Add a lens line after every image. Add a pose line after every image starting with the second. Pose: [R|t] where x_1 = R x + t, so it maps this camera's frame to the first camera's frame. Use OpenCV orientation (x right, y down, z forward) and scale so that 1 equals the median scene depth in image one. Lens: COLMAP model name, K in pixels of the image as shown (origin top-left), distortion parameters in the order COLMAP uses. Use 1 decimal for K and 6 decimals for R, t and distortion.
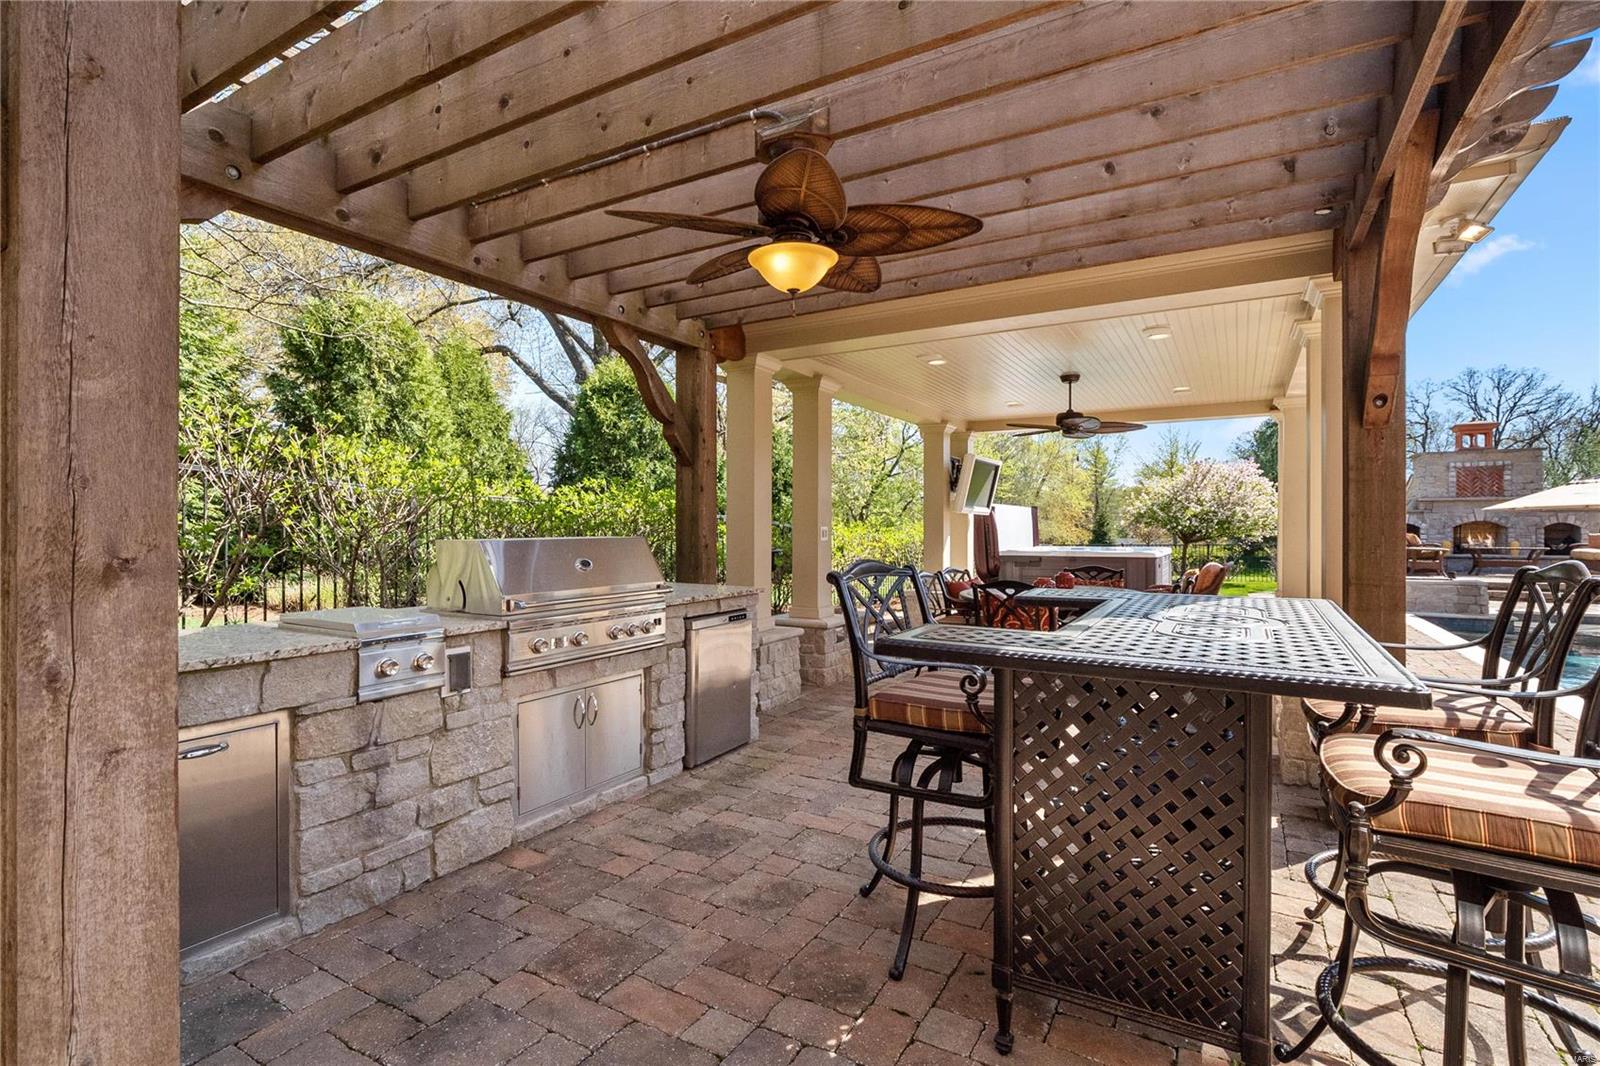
lens RADIAL K [[749.8, 0, 795.7], [0, 749.8, 527.0], [0, 0, 1]] dist [0.000415, -0.005452]
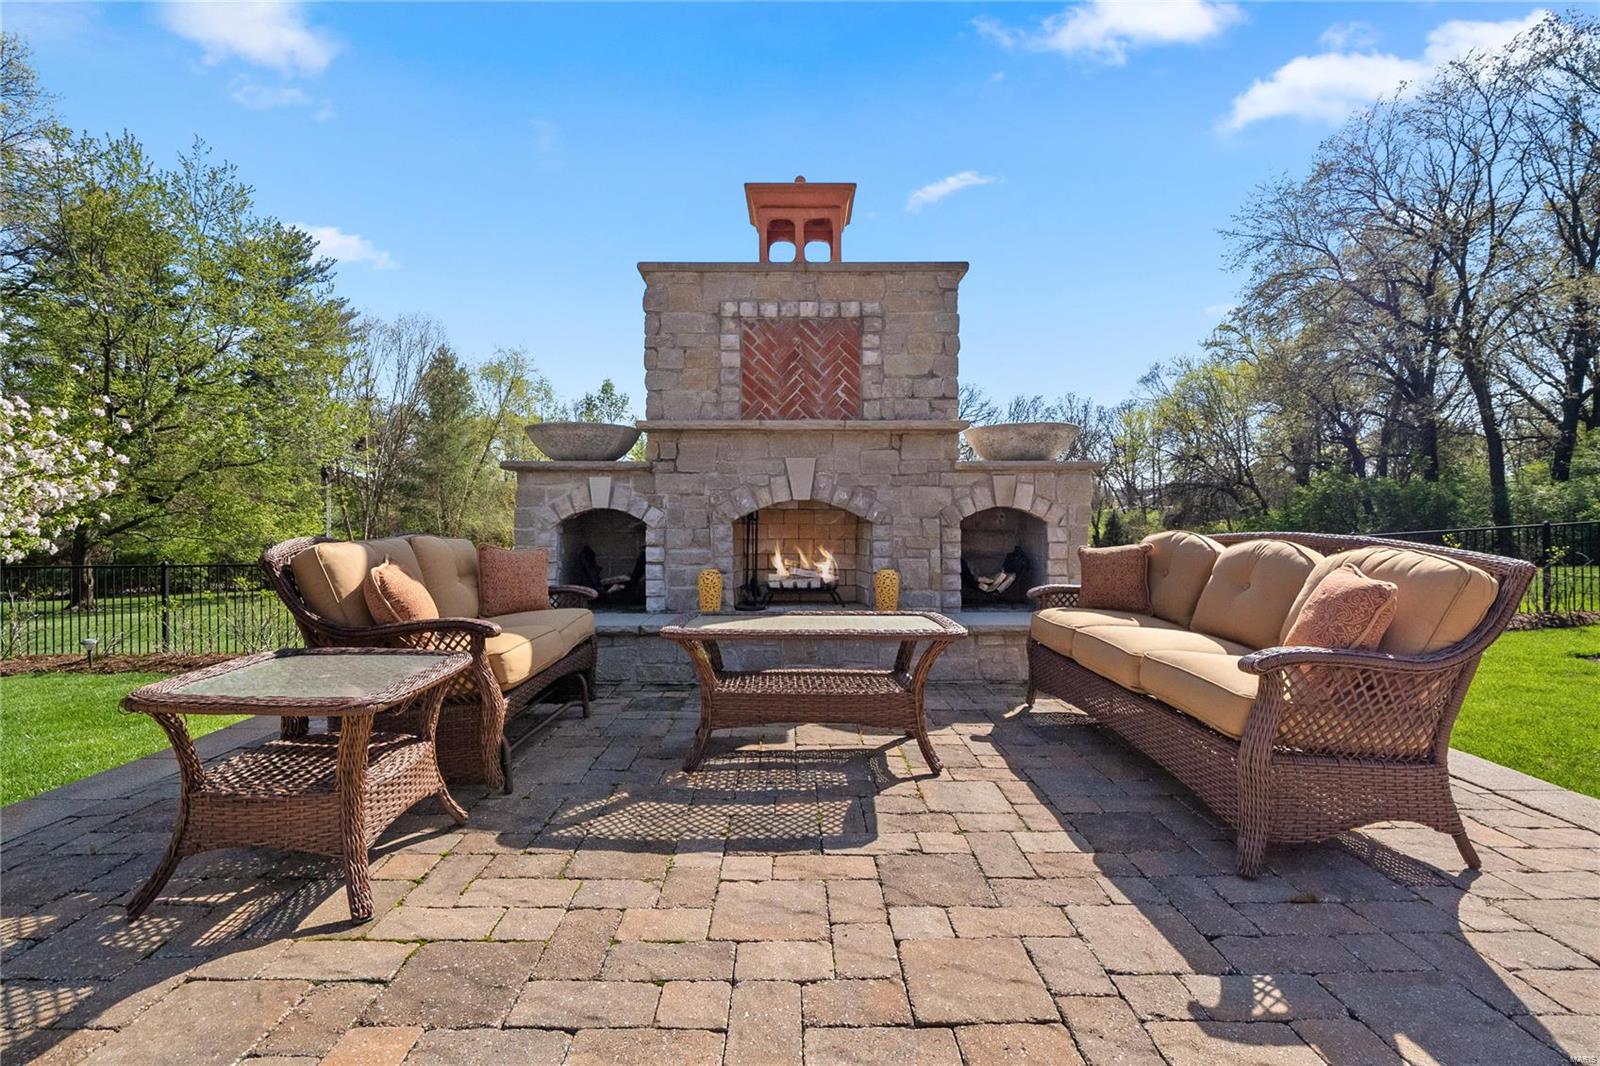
lens RADIAL K [[749.8, 0, 795.7], [0, 749.8, 527.0], [0, 0, 1]] dist [0.000415, -0.005452]
pose [[0.851927, -0.001962, 0.523657, 0.753183], [0.000640, 0.999996, 0.002706, 0.001683], [-0.523660, -0.001970, 0.851925, 0.742208]]
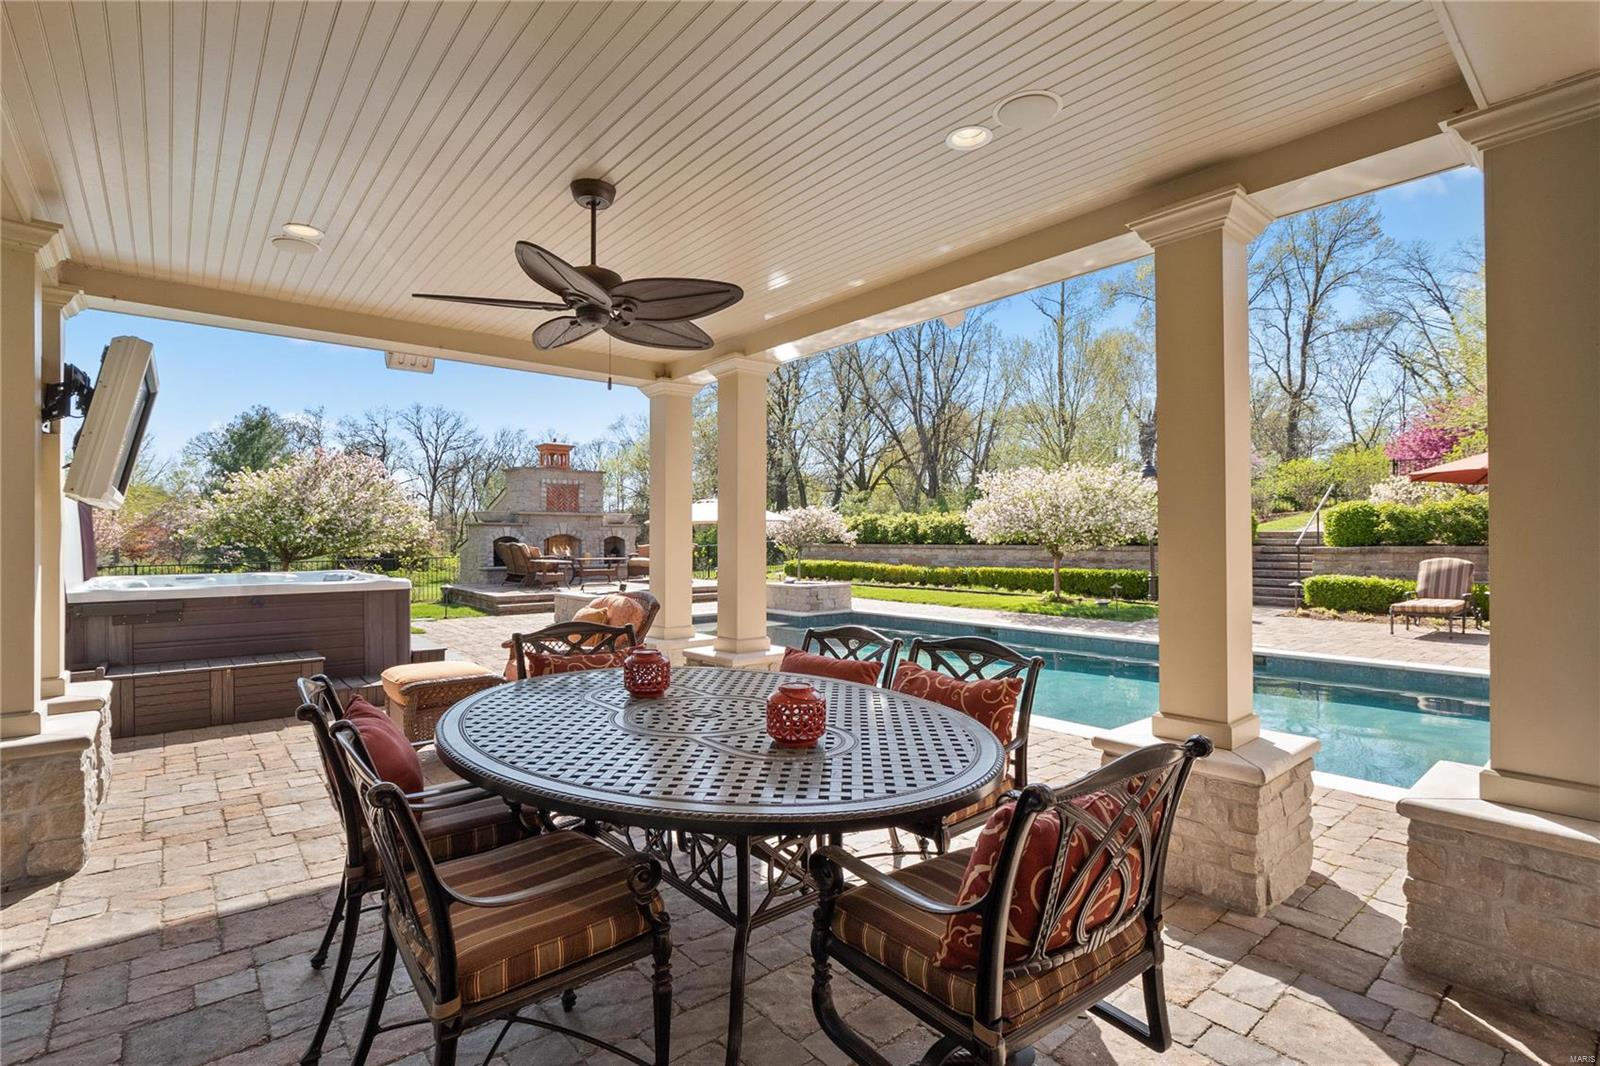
lens RADIAL K [[749.8, 0, 795.7], [0, 749.8, 527.0], [0, 0, 1]] dist [0.000415, -0.005452]
pose [[0.327090, 0.015830, 0.944861, -0.000742], [0.001421, 0.999850, -0.017243, 0.000413], [-0.944992, 0.006982, 0.327018, 0.324706]]
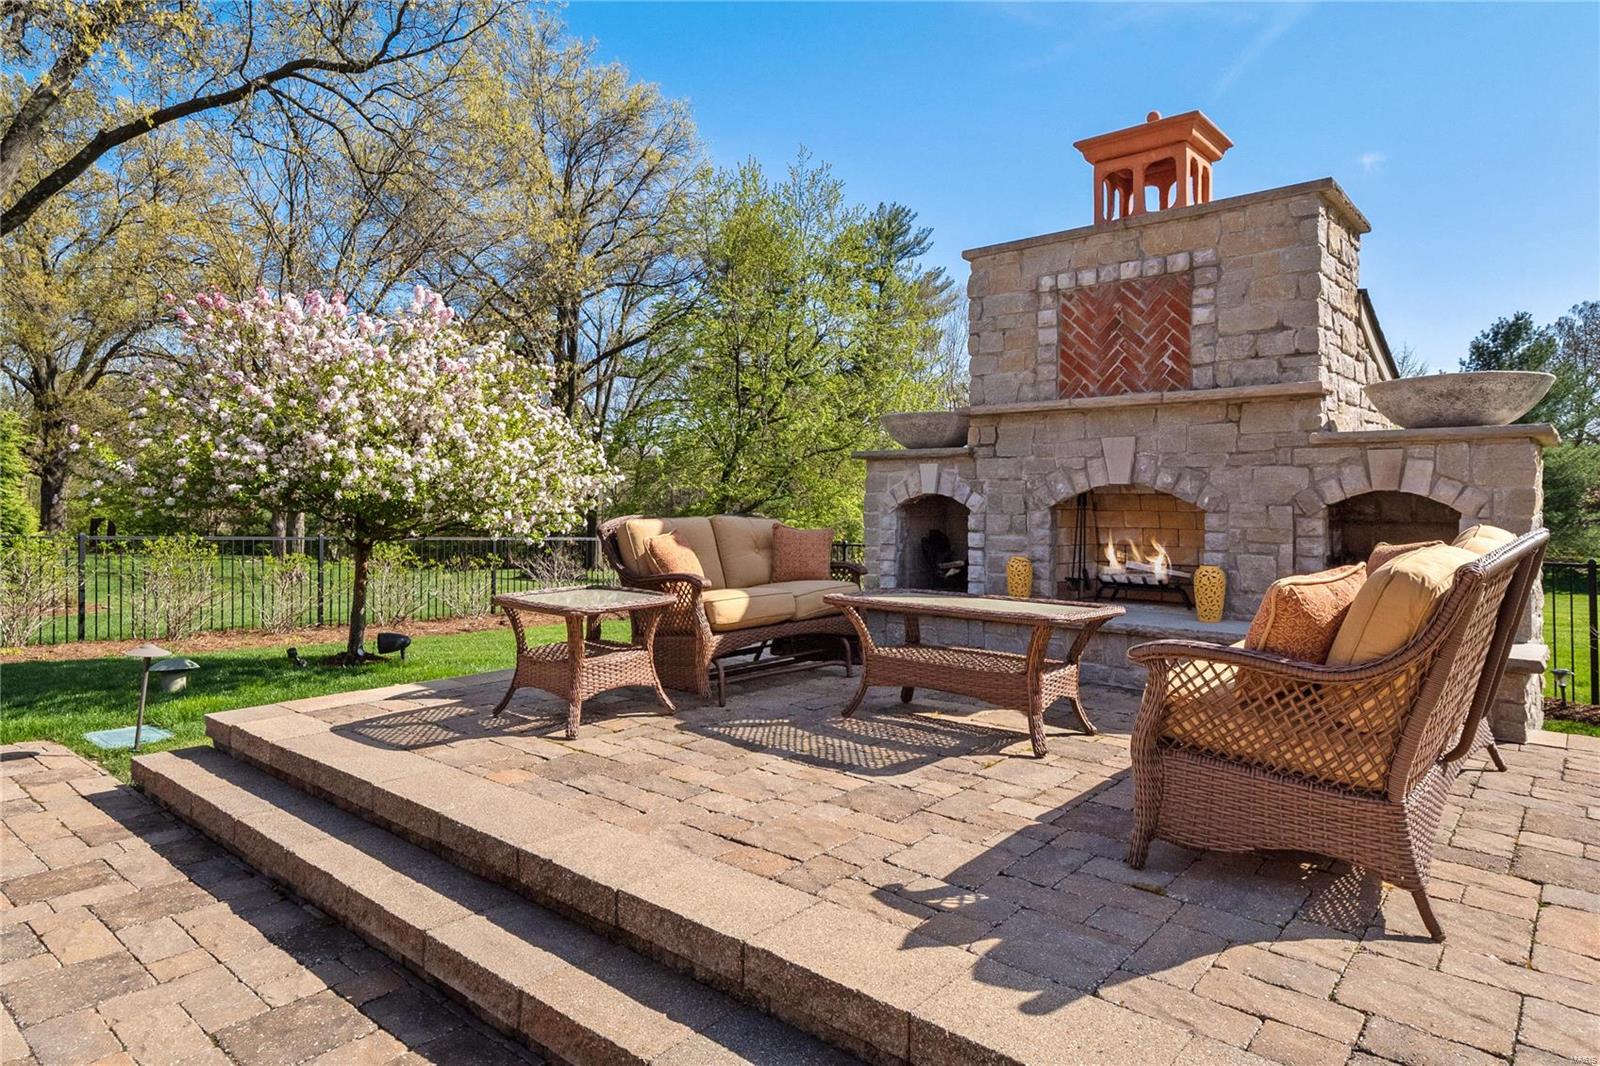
lens RADIAL K [[956.3, 0, 792.6], [0, 956.3, 510.6], [0, 0, 1]] dist [-0.000324, 0.001084]
pose [[0.983860, 0.010771, -0.178613, 0.857915], [-0.010441, 0.999942, 0.002783, 0.001420], [0.178633, -0.000873, 0.983915, 0.638568]]
